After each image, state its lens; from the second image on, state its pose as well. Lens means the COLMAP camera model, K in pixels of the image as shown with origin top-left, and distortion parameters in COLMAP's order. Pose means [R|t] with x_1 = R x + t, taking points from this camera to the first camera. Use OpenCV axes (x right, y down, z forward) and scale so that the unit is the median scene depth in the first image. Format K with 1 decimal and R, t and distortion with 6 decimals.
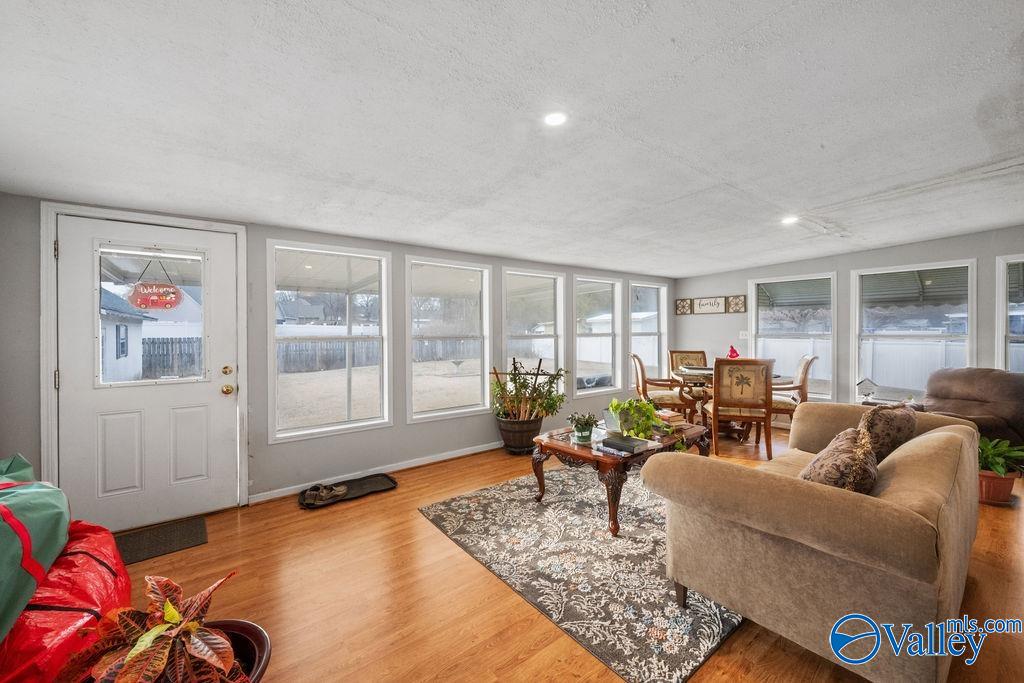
lens RADIAL K [[402.2, 0, 509.8], [0, 402.2, 334.3], [0, 0, 1]] dist [0.000332, 0.000306]
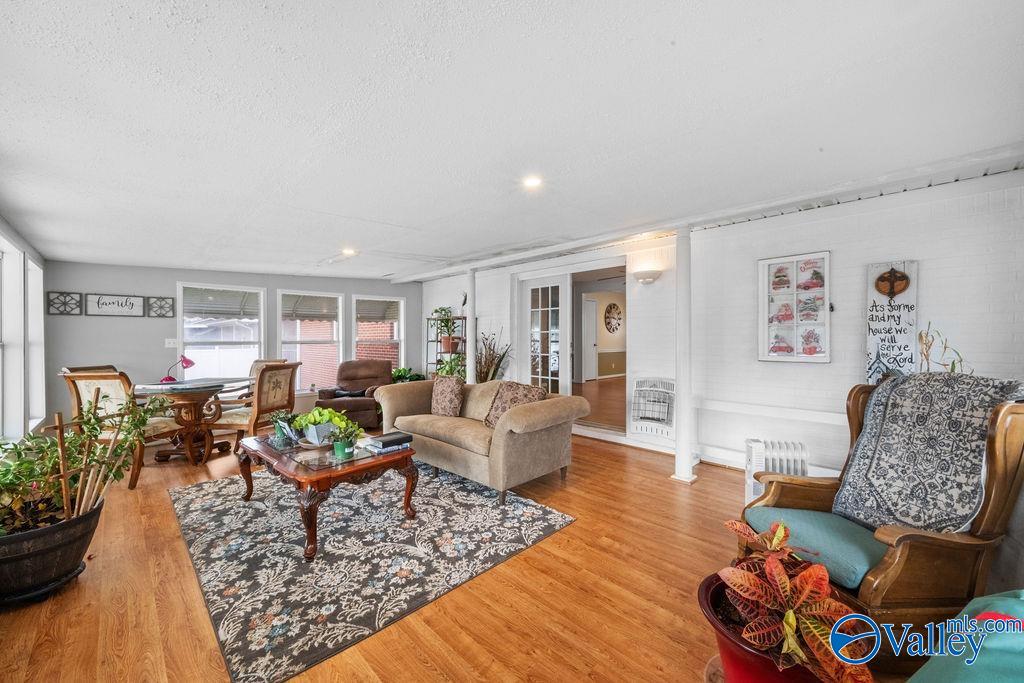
lens RADIAL K [[402.2, 0, 509.2], [0, 402.2, 340.9], [0, 0, 1]] dist [0.000332, 0.000306]
pose [[-0.127182, -0.001348, 0.991879, -0.760627], [0.014912, 0.999883, 0.003271, 0.009433], [-0.991767, 0.015207, -0.127147, 0.759356]]
